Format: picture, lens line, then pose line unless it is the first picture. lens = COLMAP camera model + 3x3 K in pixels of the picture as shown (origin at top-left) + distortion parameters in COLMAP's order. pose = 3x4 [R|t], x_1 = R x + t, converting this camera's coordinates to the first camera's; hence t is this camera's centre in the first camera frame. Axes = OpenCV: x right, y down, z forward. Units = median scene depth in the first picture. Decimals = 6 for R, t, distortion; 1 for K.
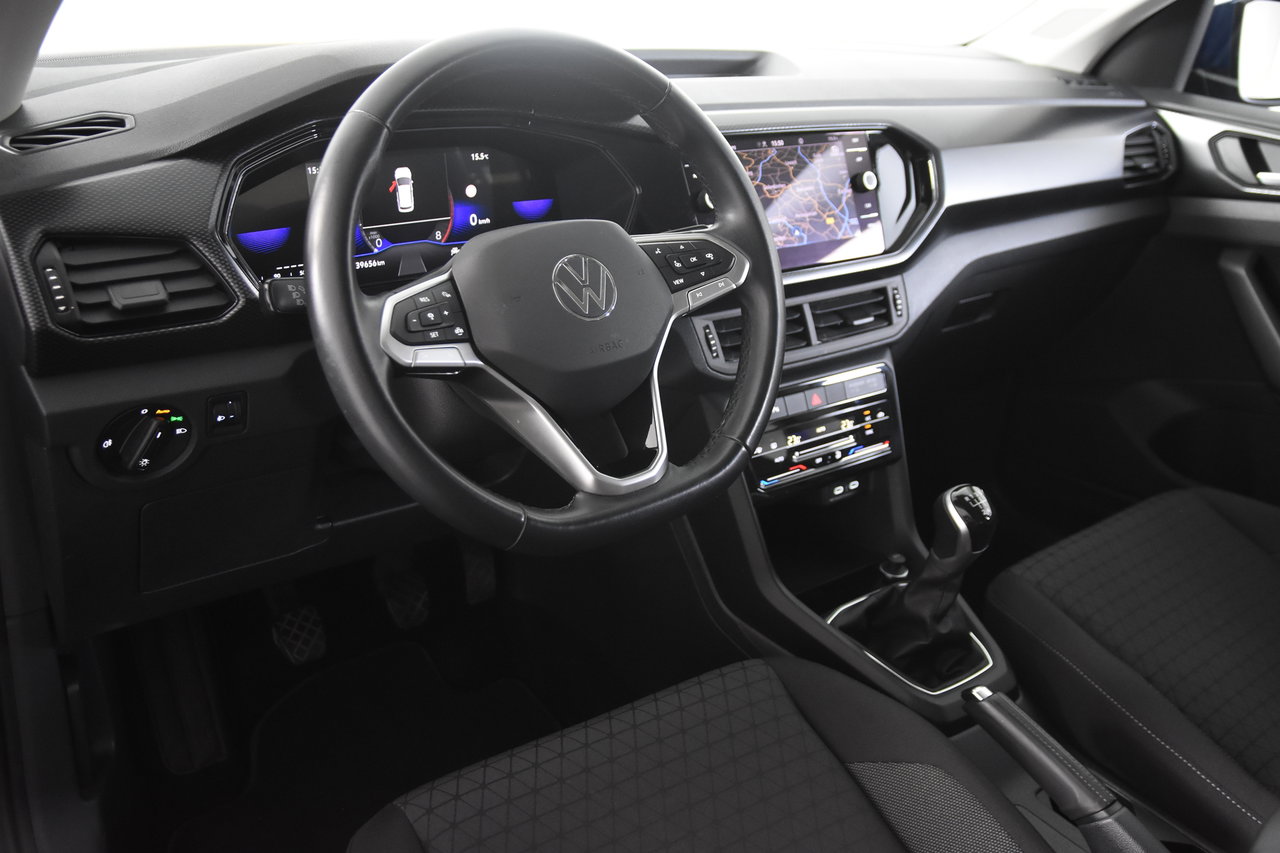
lens RADIAL K [[1130.3, 0, 640.0], [0, 1130.3, 426.5], [0, 0, 1]] dist [-0.067963, 0.000171]
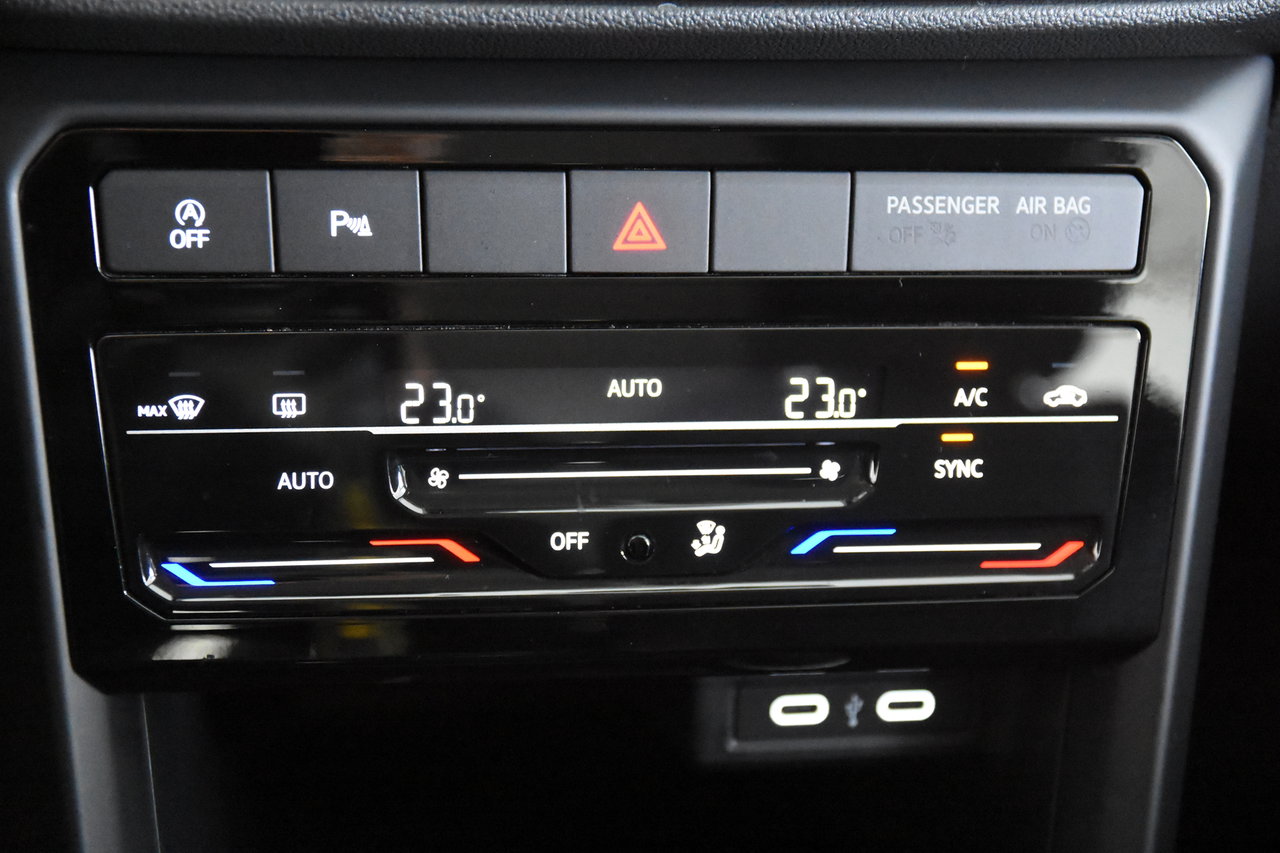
lens RADIAL K [[2846.6, 0, 640.0], [0, 2846.6, 426.5], [0, 0, 1]] dist [0.032728, 0.013950]
pose [[0.891271, 0.256067, -0.374254, 0.353026], [-0.219953, 0.965839, 0.137026, -0.058995], [0.396557, -0.039809, 0.917147, 0.572569]]
